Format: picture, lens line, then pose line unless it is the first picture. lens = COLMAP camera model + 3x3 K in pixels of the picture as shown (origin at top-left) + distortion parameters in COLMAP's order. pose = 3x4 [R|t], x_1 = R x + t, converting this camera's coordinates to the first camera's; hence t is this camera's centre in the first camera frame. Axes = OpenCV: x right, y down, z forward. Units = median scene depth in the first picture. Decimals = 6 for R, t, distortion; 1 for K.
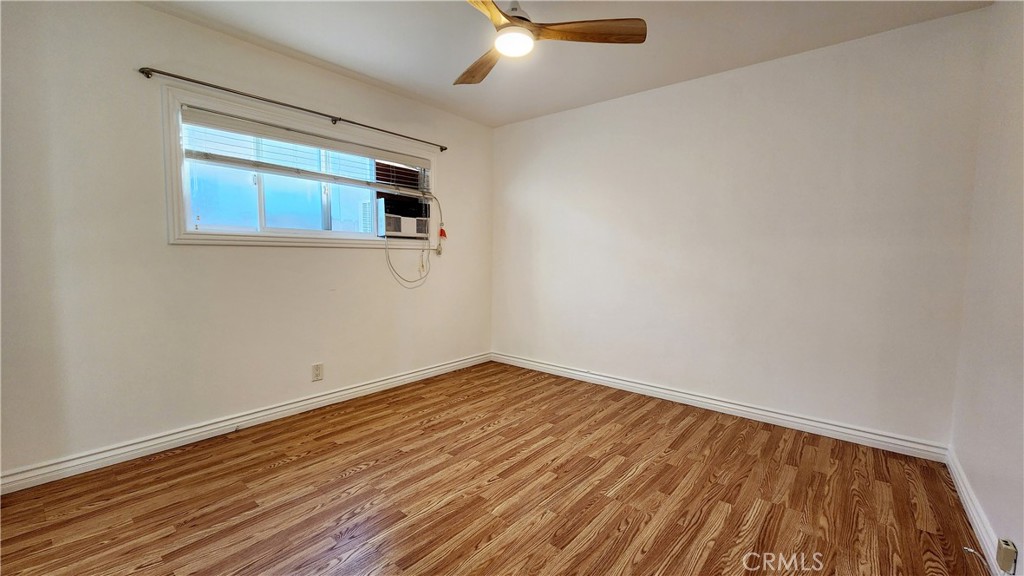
lens RADIAL K [[416.9, 0, 517.3], [0, 416.9, 285.5], [0, 0, 1]] dist [0.001704, -0.000147]
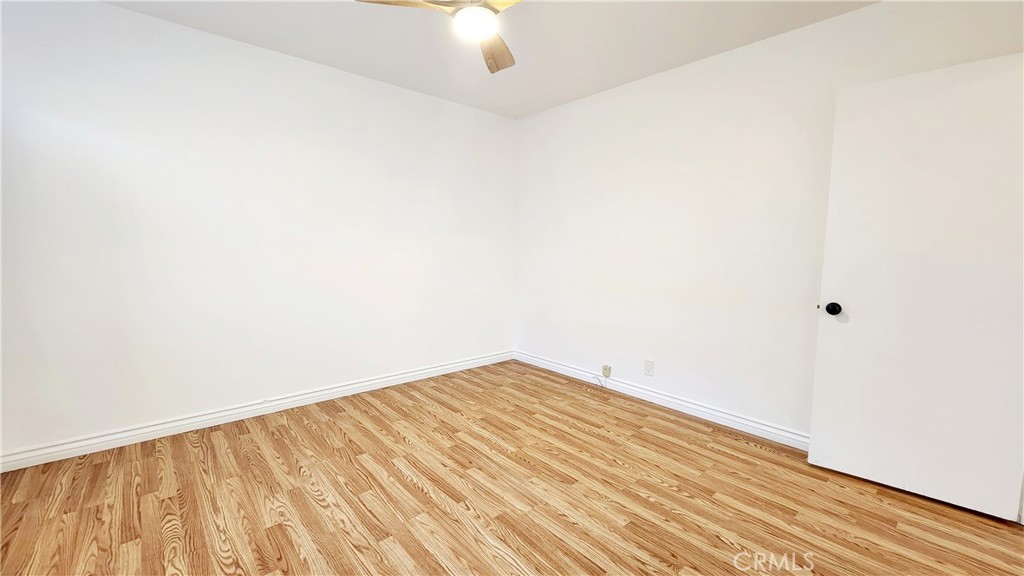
lens RADIAL K [[416.9, 0, 517.3], [0, 416.9, 285.5], [0, 0, 1]] dist [0.001704, -0.000147]
pose [[0.161365, -0.102240, 0.981585, -0.755399], [0.060368, 0.993779, 0.093586, -0.076434], [-0.985047, 0.044155, 0.166533, 0.616129]]
